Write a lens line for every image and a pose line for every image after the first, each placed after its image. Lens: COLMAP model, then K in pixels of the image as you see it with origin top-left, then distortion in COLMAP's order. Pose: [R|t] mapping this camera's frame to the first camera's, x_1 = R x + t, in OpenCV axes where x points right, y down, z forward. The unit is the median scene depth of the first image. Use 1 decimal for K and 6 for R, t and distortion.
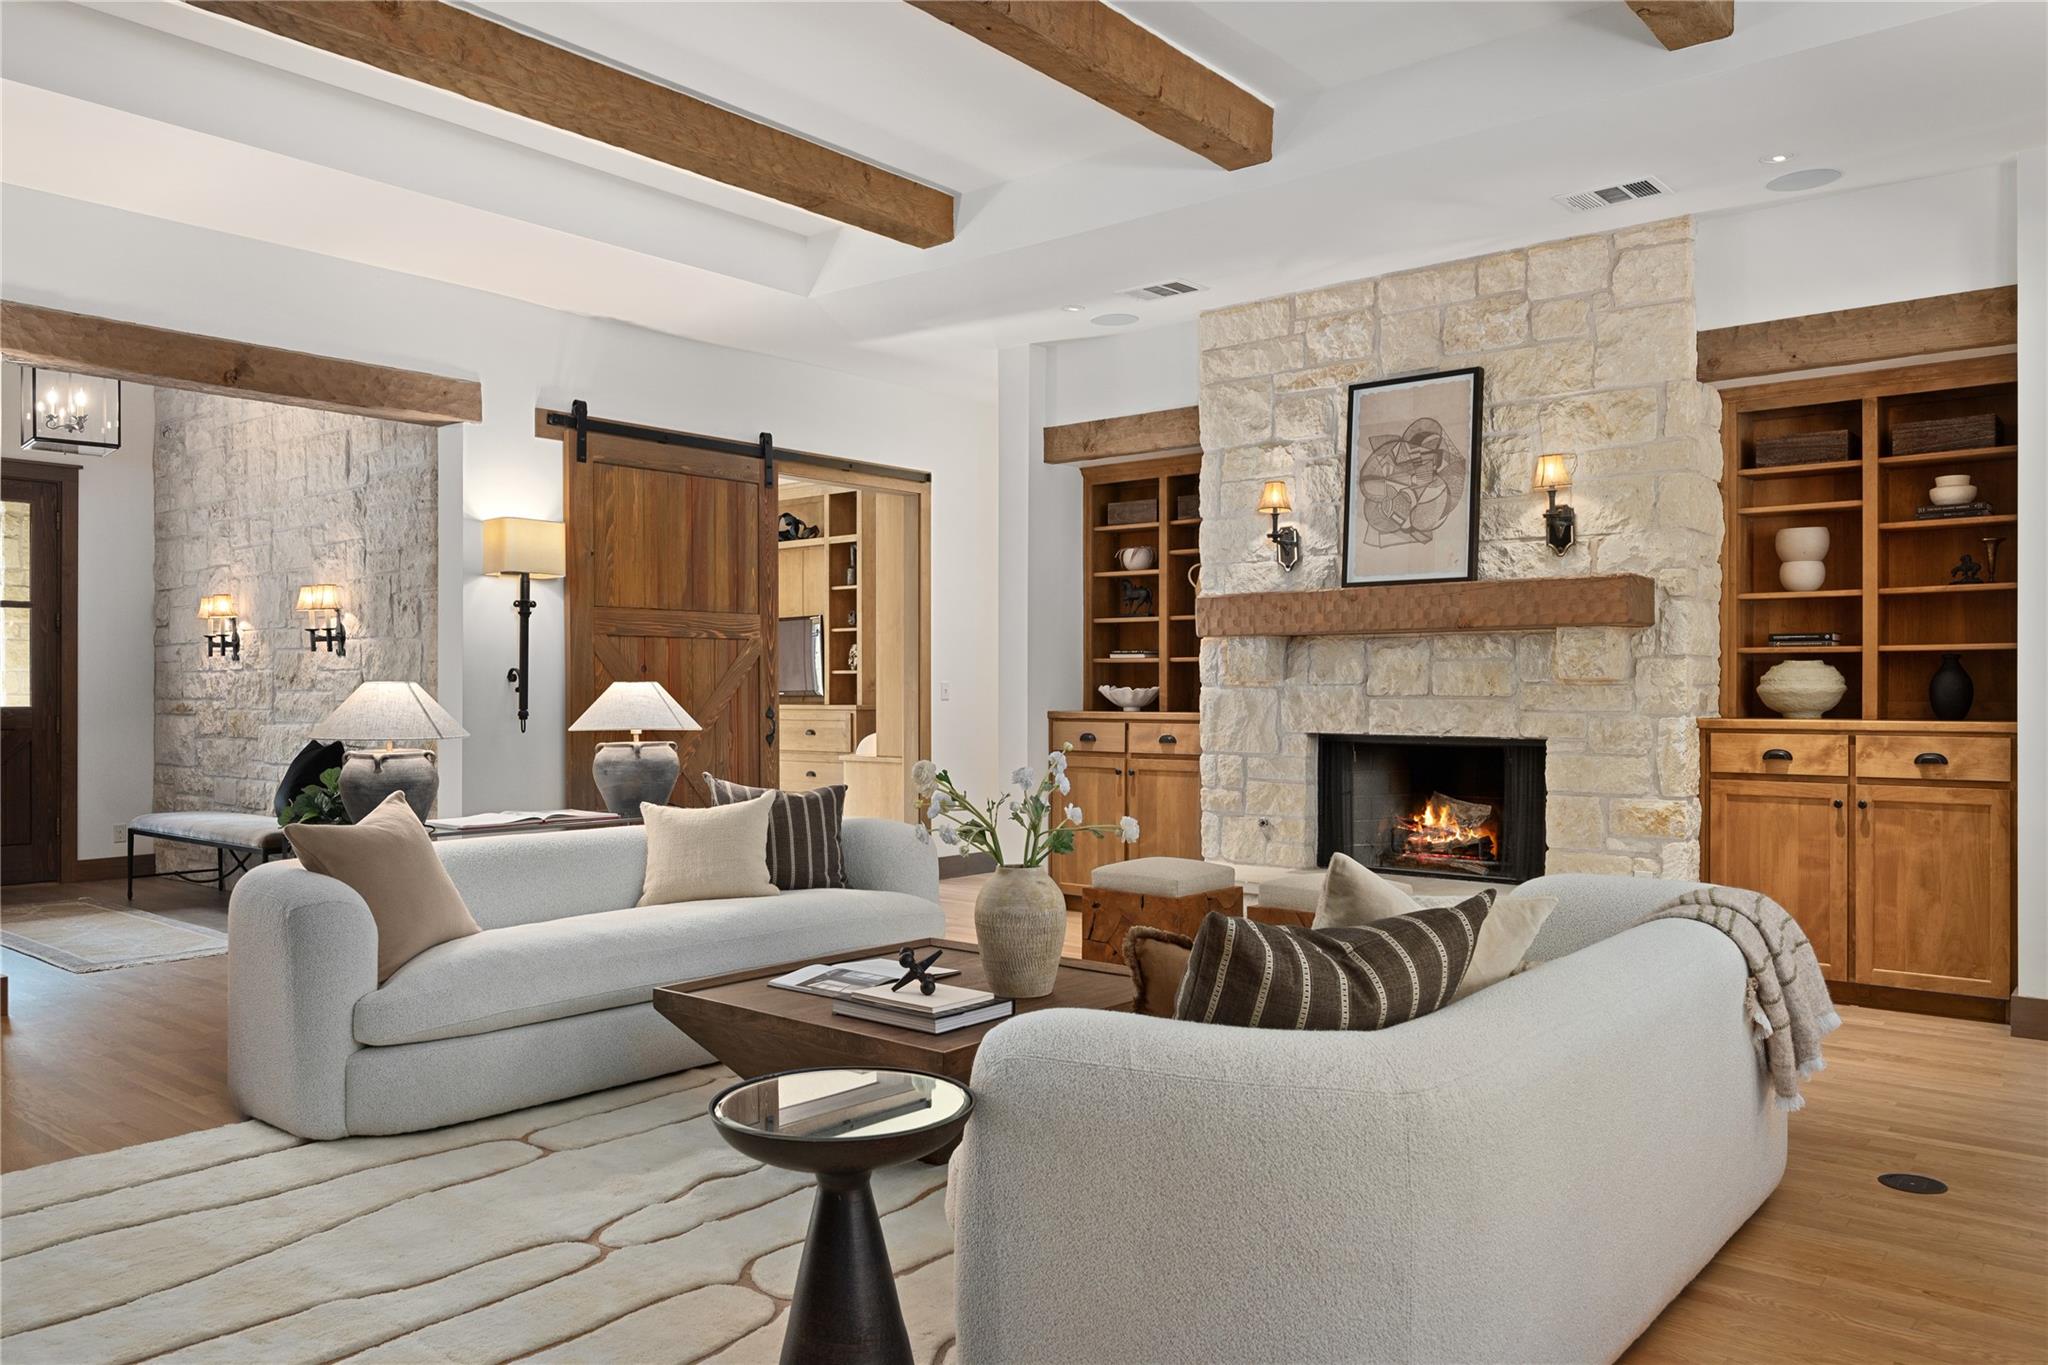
lens RADIAL K [[1459.5, 0, 1024.0], [0, 1459.5, 682.5], [0, 0, 1]] dist [-0.004405, -0.000557]
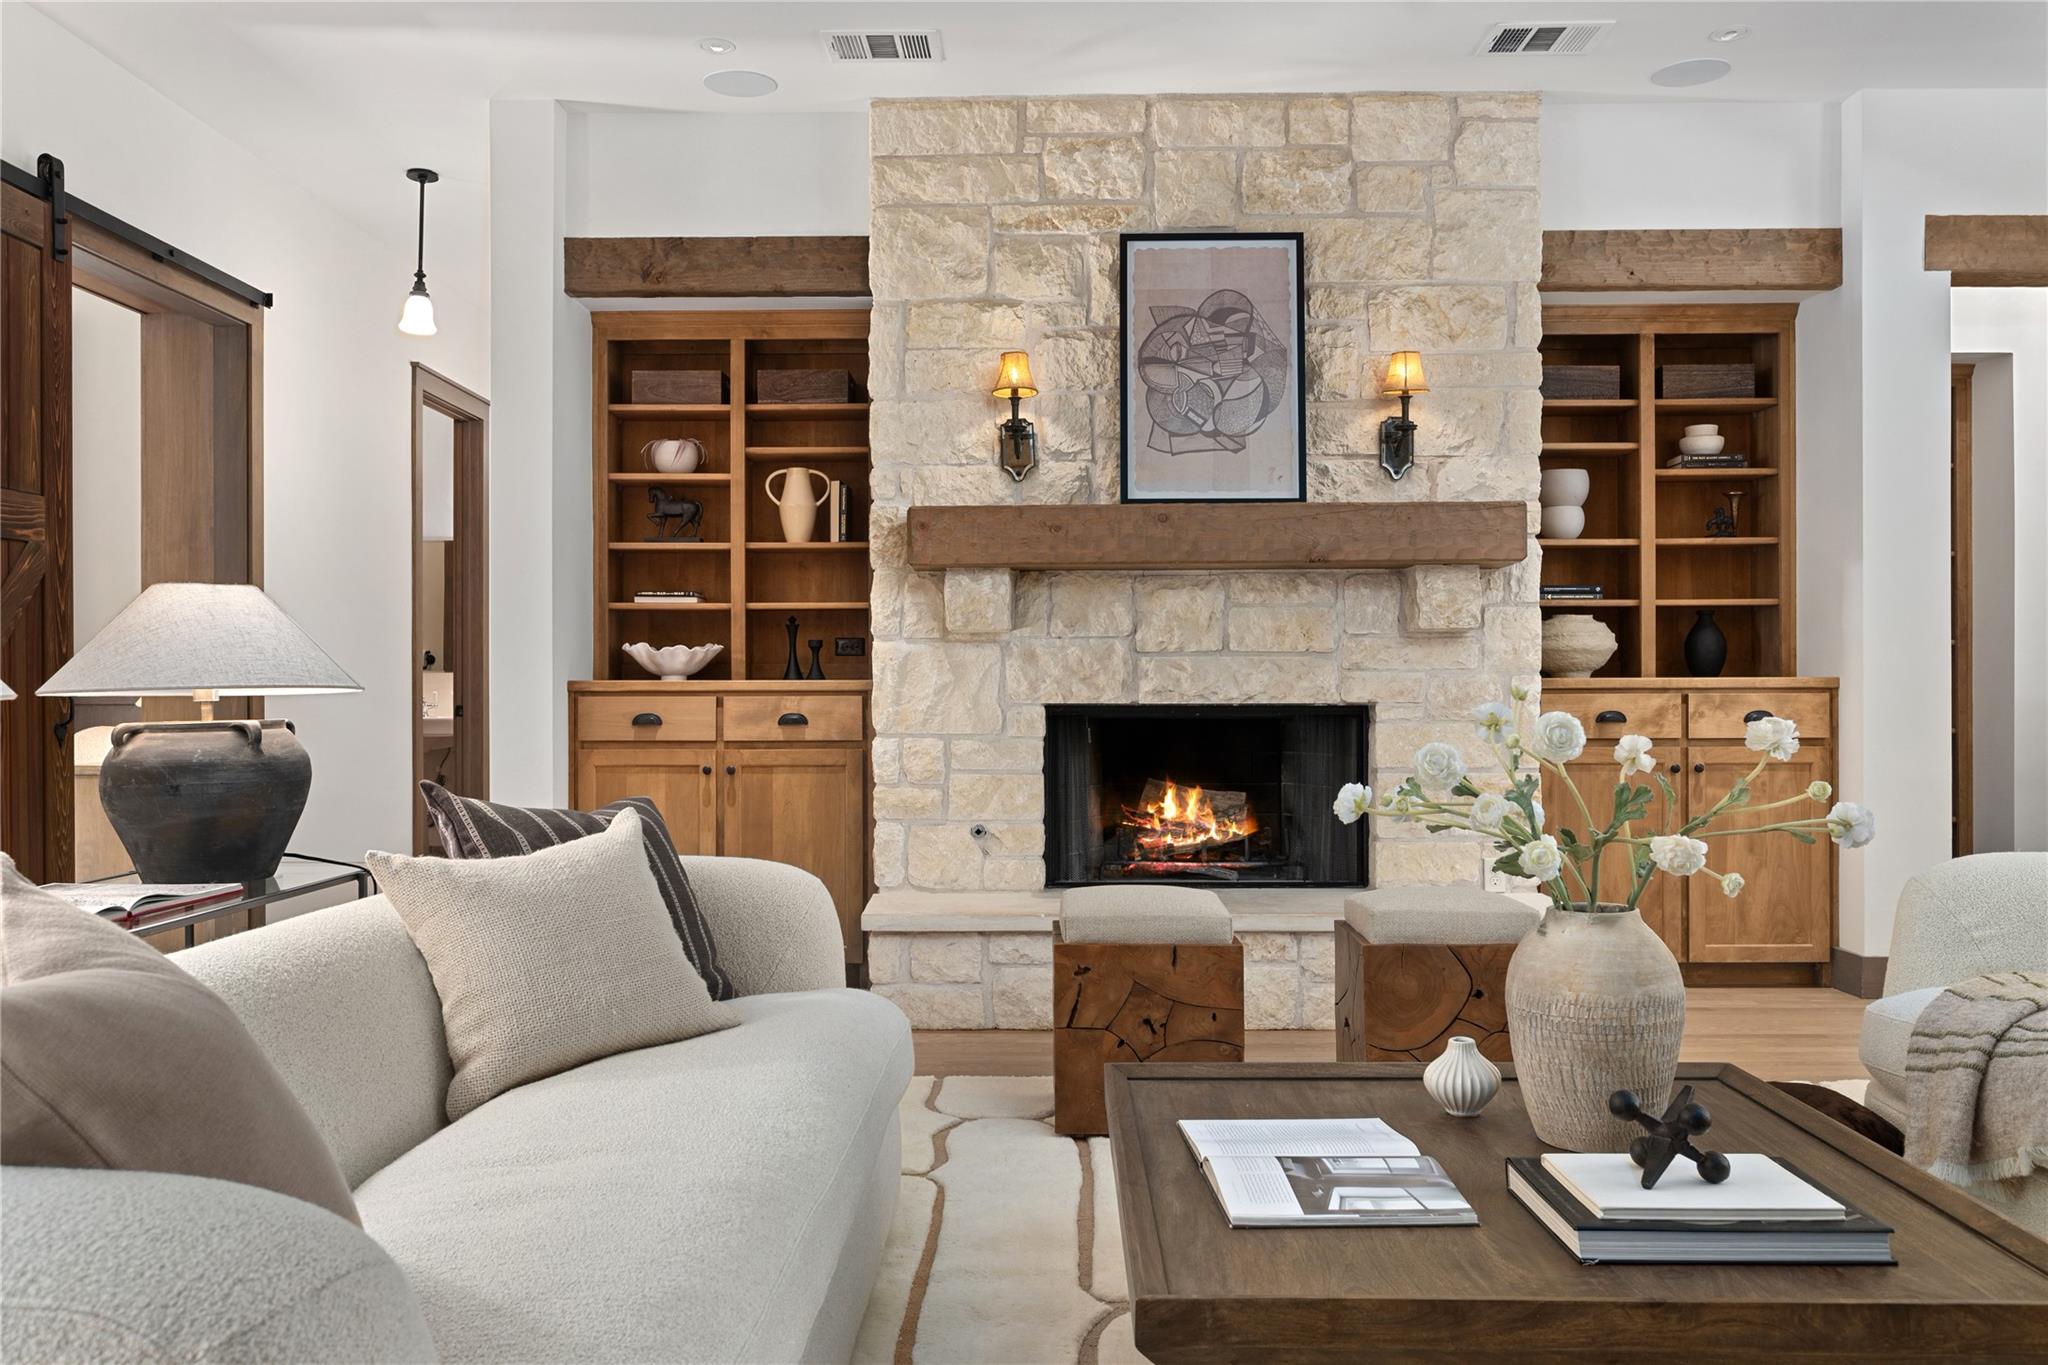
lens RADIAL K [[1590.3, 0, 1024.0], [0, 1590.3, 682.5], [0, 0, 1]] dist [-0.001571, -0.000044]
pose [[0.778936, 0.000861, 0.627103, -0.326157], [-0.000602, 1.000000, -0.000624, 0.025509], [-0.627103, 0.000109, 0.778936, 0.405996]]
